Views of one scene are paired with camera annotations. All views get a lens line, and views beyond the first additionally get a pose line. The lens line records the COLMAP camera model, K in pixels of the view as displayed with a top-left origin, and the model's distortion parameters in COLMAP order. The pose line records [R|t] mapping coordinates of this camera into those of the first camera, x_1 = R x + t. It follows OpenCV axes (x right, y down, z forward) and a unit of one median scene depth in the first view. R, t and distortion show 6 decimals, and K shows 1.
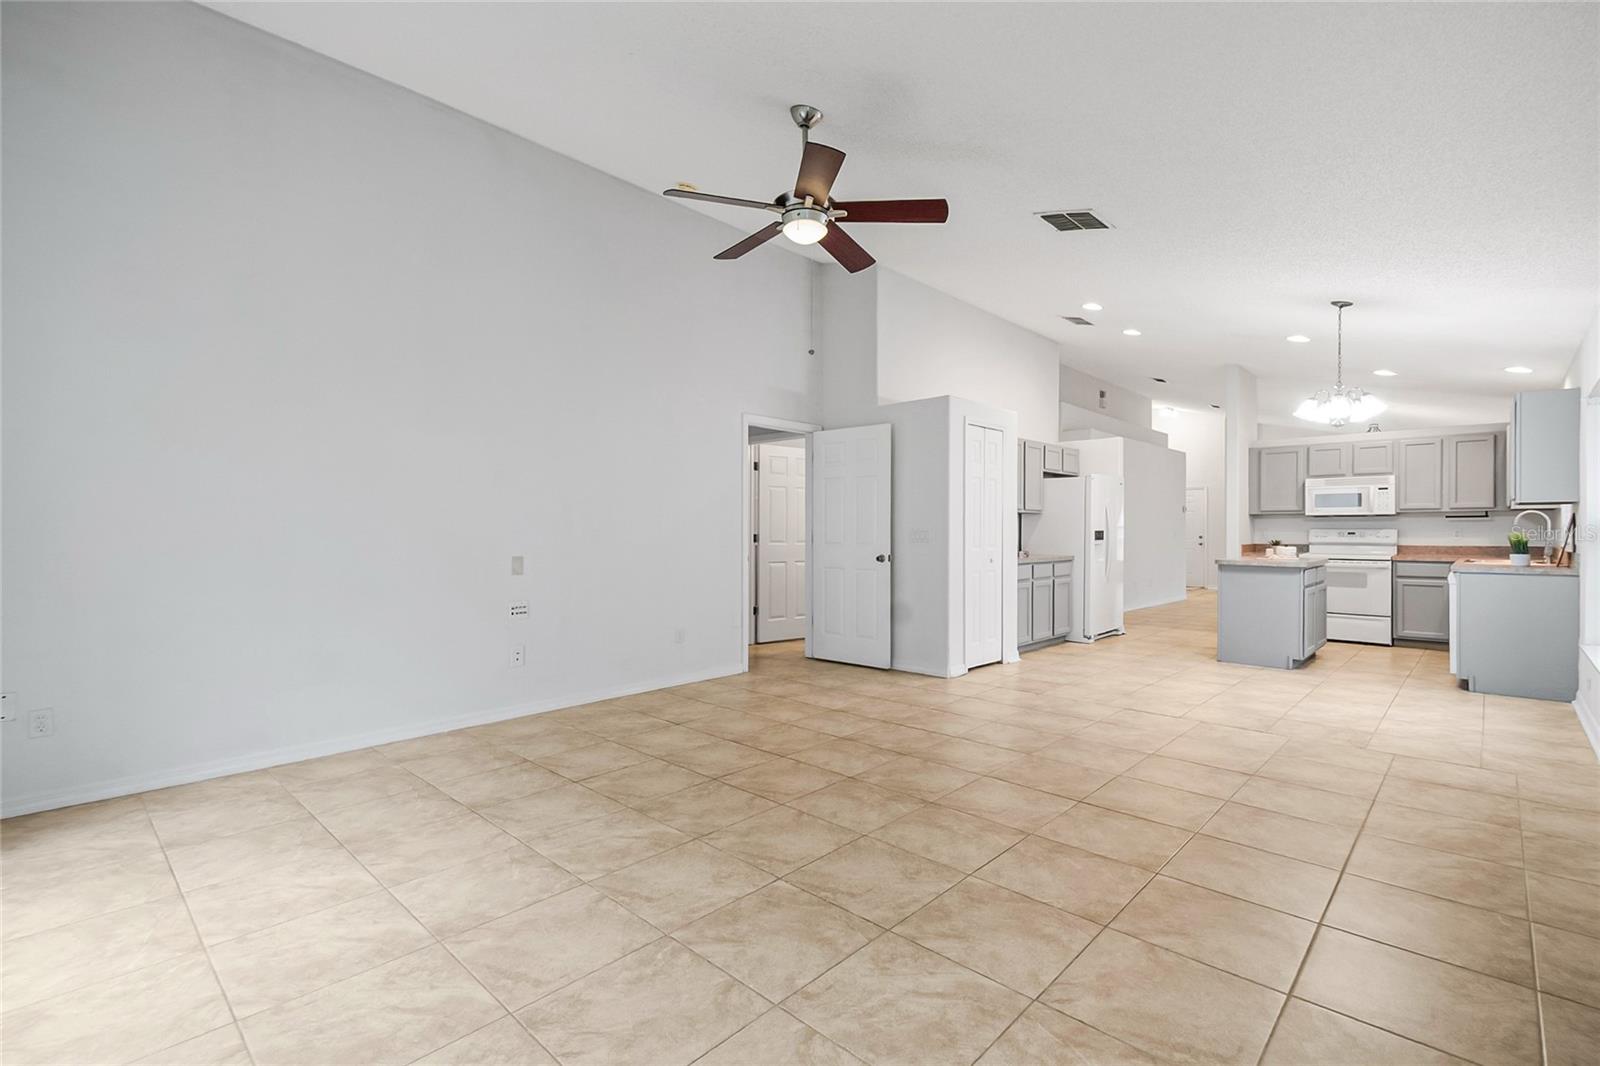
lens RADIAL K [[727.3, 0, 800.0], [0, 727.3, 533.0], [0, 0, 1]] dist [0.038660, -0.020011]
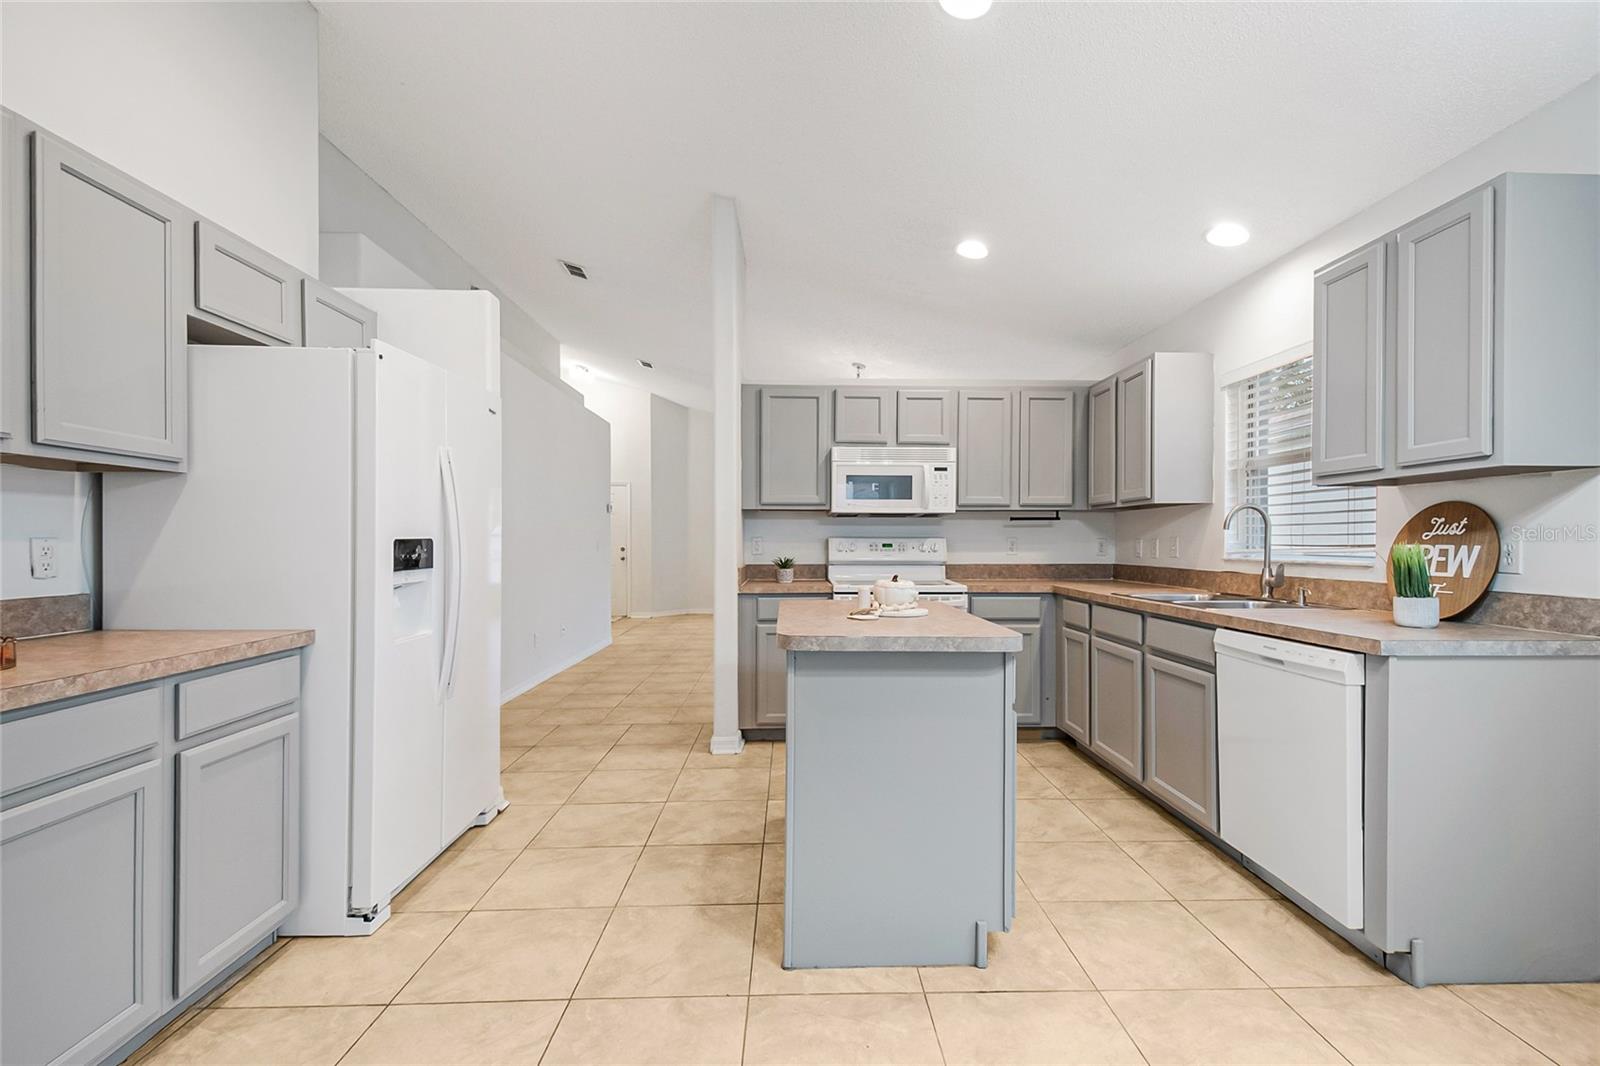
lens RADIAL K [[704.9, 0, 810.8], [0, 704.9, 545.7], [0, 0, 1]] dist [0.035073, -0.017223]
pose [[0.700587, -0.004432, 0.713554, 0.306385], [0.001613, 0.999988, 0.004627, -0.001781], [-0.713566, -0.002091, 0.700585, 0.660825]]
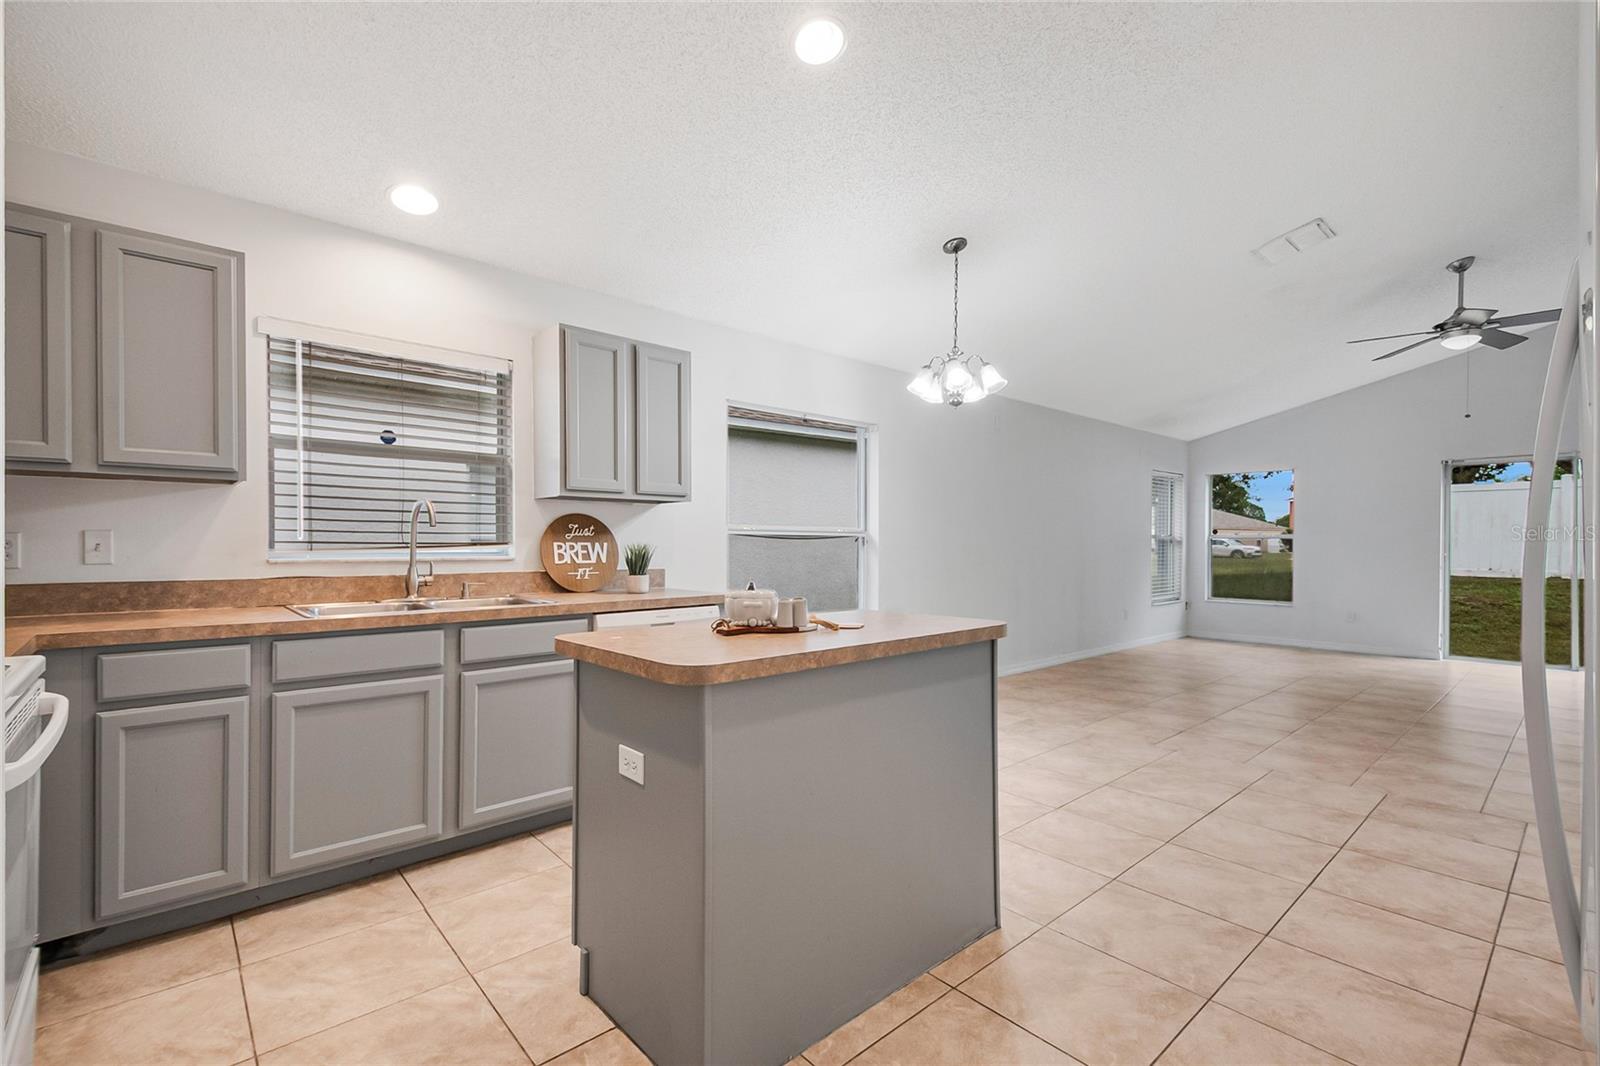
lens RADIAL K [[704.9, 0, 810.8], [0, 704.9, 545.7], [0, 0, 1]] dist [0.035073, -0.017223]
pose [[-0.997732, -0.005725, 0.067070, 0.527813], [-0.005235, 0.999958, 0.007486, -0.002371], [-0.067110, 0.007118, -0.997720, 1.113114]]
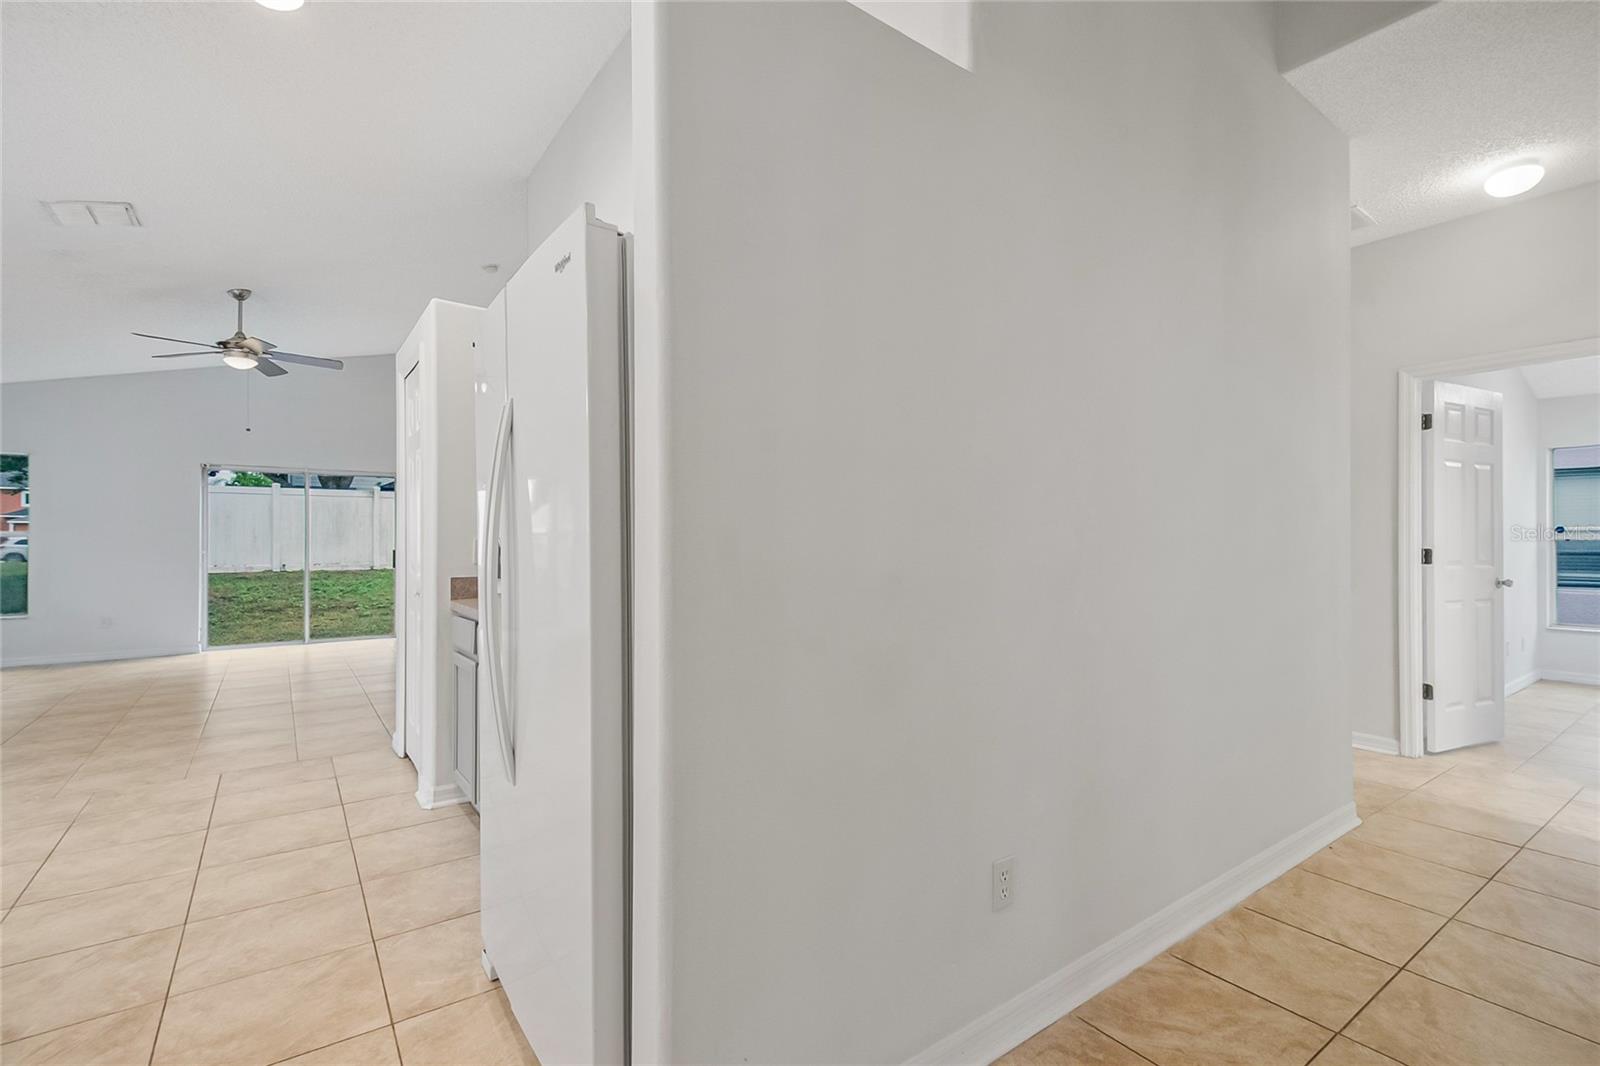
lens RADIAL K [[714.1, 0, 809.4], [0, 714.1, 537.7], [0, 0, 1]] dist [0.037146, -0.014979]
pose [[-0.171033, -0.008313, -0.985230, 0.613282], [-0.002925, 0.999964, -0.007930, -0.003050], [0.985261, 0.001525, -0.171051, 1.120790]]
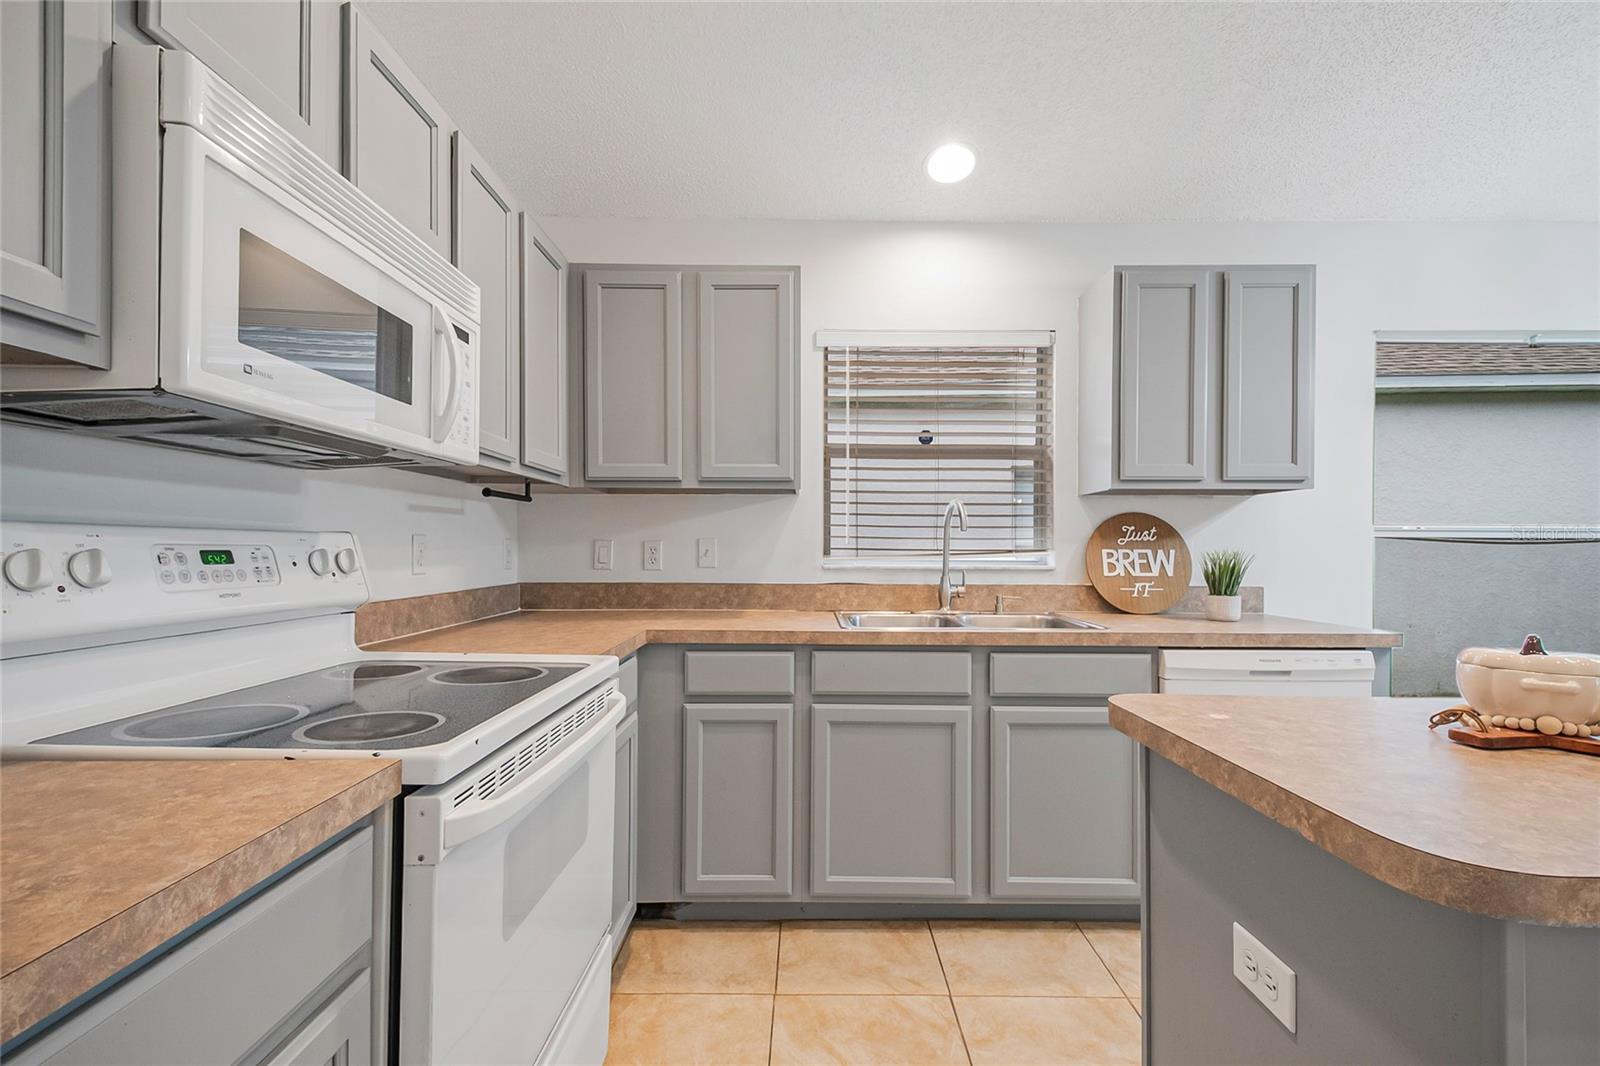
lens RADIAL K [[704.9, 0, 810.8], [0, 704.9, 545.7], [0, 0, 1]] dist [0.035073, -0.017223]
pose [[-0.695086, -0.004031, 0.718915, 0.563585], [-0.003443, 0.999991, 0.002277, -0.002365], [-0.718918, -0.000892, -0.695094, 1.035633]]
